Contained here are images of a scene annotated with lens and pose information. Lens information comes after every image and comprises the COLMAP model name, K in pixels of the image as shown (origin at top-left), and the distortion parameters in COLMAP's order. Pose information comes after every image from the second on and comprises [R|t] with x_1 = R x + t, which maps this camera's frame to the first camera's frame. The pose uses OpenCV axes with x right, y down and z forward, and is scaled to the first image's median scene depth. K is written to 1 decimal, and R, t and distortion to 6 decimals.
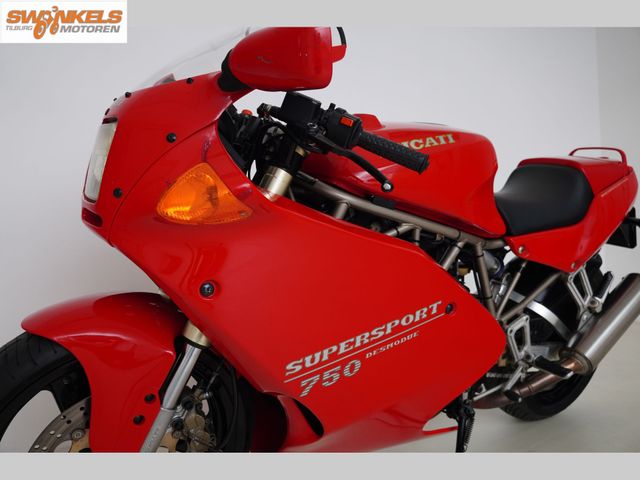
lens RADIAL K [[486.6, 0, 320.0], [0, 486.6, 240.0], [0, 0, 1]] dist [-0.043159, 0.004505]
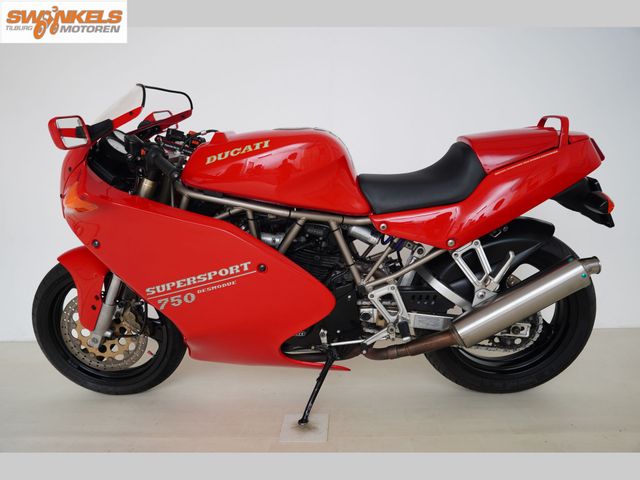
lens RADIAL K [[490.8, 0, 320.0], [0, 490.8, 240.0], [0, 0, 1]] dist [-0.082975, 0.000472]
pose [[0.803367, 0.046503, -0.593666, 1.346164], [0.003698, 0.996537, 0.083065, -0.060952], [0.595473, -0.068927, 0.800413, -0.028885]]
